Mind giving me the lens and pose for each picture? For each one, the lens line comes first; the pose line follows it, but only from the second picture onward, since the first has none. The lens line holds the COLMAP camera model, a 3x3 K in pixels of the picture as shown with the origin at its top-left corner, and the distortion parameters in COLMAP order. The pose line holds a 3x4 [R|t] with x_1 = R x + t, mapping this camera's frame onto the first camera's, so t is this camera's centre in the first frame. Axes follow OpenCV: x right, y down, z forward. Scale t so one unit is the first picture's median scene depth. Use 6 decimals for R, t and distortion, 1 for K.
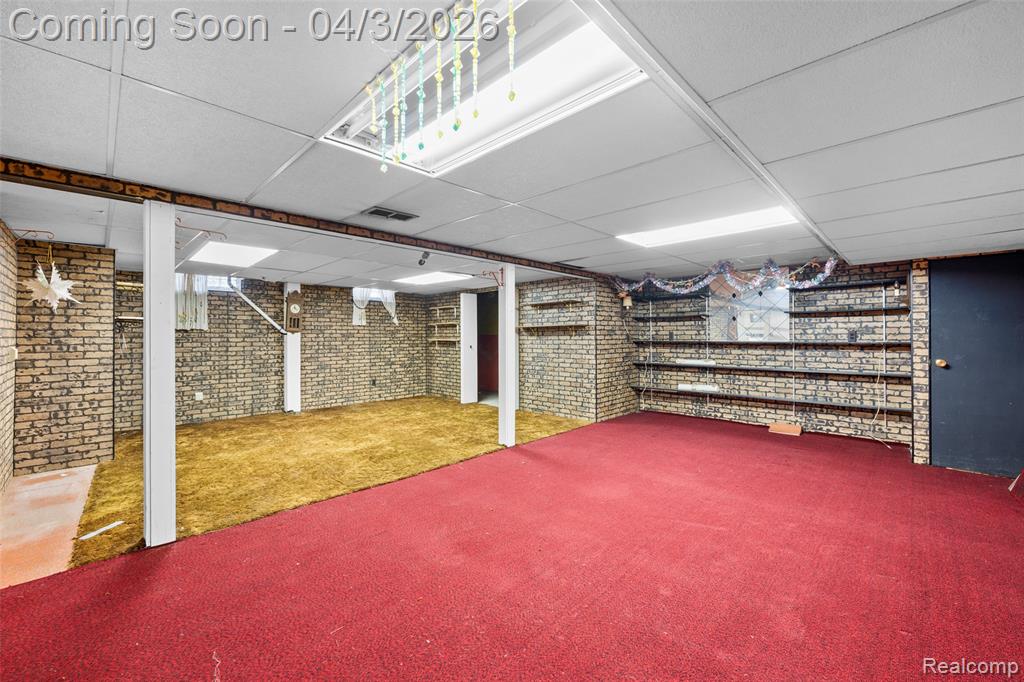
lens RADIAL K [[410.9, 0, 510.1], [0, 410.9, 332.7], [0, 0, 1]] dist [0.002348, 0.000942]
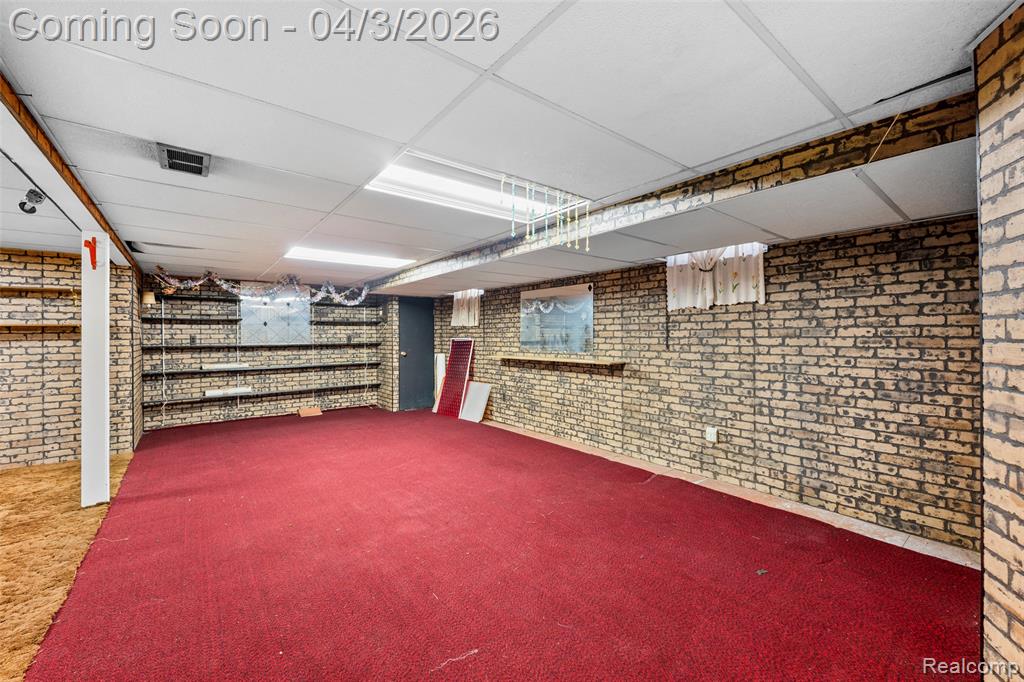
lens RADIAL K [[410.9, 0, 511.0], [0, 410.9, 341.4], [0, 0, 1]] dist [0.002348, 0.000942]
pose [[0.127612, -0.010557, 0.991768, -0.482449], [-0.002111, 0.999938, 0.010915, -0.000567], [-0.991822, -0.003487, 0.127582, 0.202729]]
